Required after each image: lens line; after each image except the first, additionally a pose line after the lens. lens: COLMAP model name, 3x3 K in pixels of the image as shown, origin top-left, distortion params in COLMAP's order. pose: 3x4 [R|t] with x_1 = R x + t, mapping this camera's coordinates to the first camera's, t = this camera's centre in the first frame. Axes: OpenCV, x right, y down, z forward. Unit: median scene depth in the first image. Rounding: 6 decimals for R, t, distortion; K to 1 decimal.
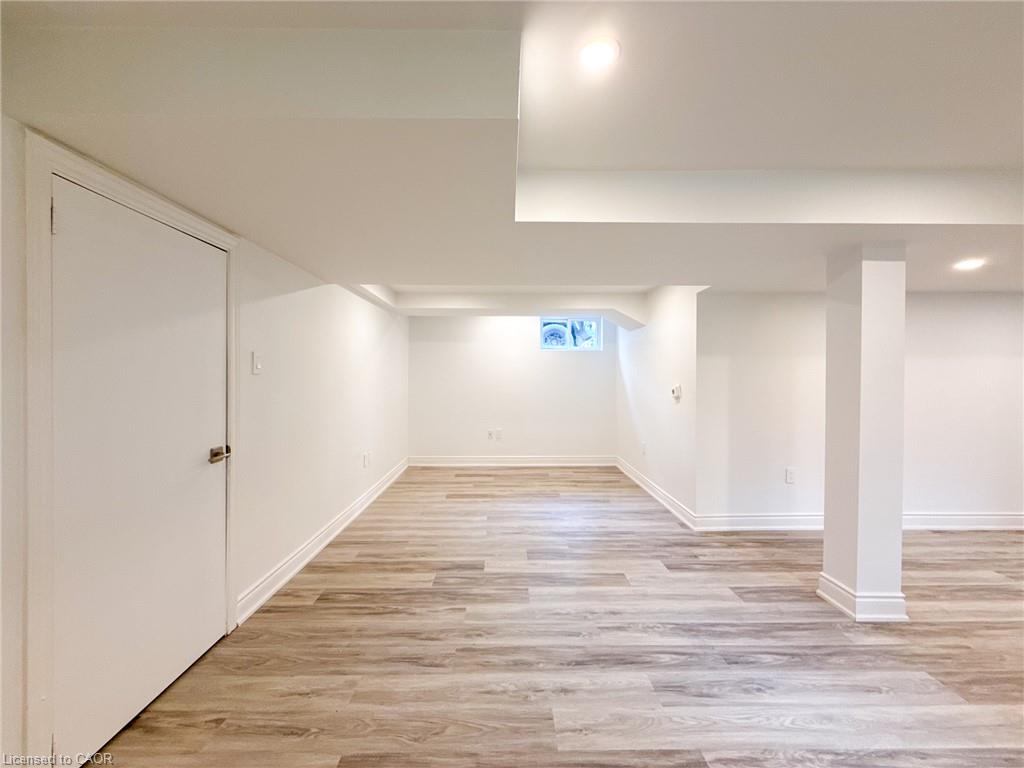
lens RADIAL K [[409.0, 0, 513.8], [0, 409.0, 378.2], [0, 0, 1]] dist [0.001668, -0.000493]
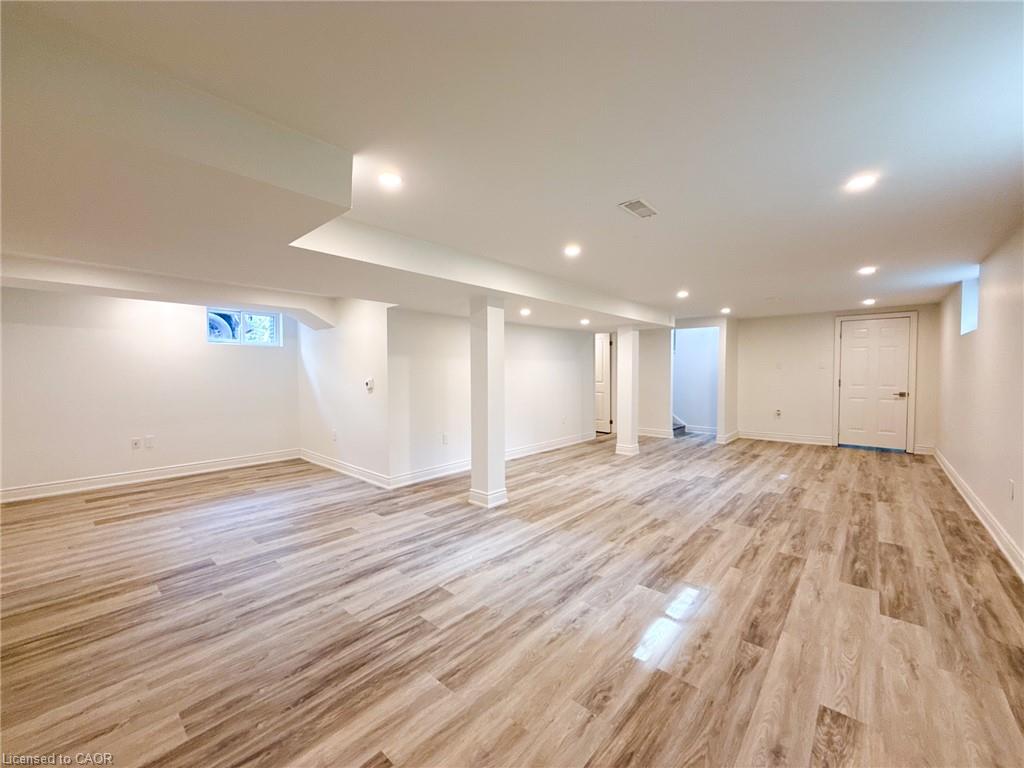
lens RADIAL K [[409.0, 0, 514.6], [0, 409.0, 375.3], [0, 0, 1]] dist [0.001668, -0.000493]
pose [[0.670364, -0.010459, 0.741959, -0.356023], [0.006466, 0.999945, 0.008254, -0.002274], [-0.742004, -0.000736, 0.670395, -0.246937]]
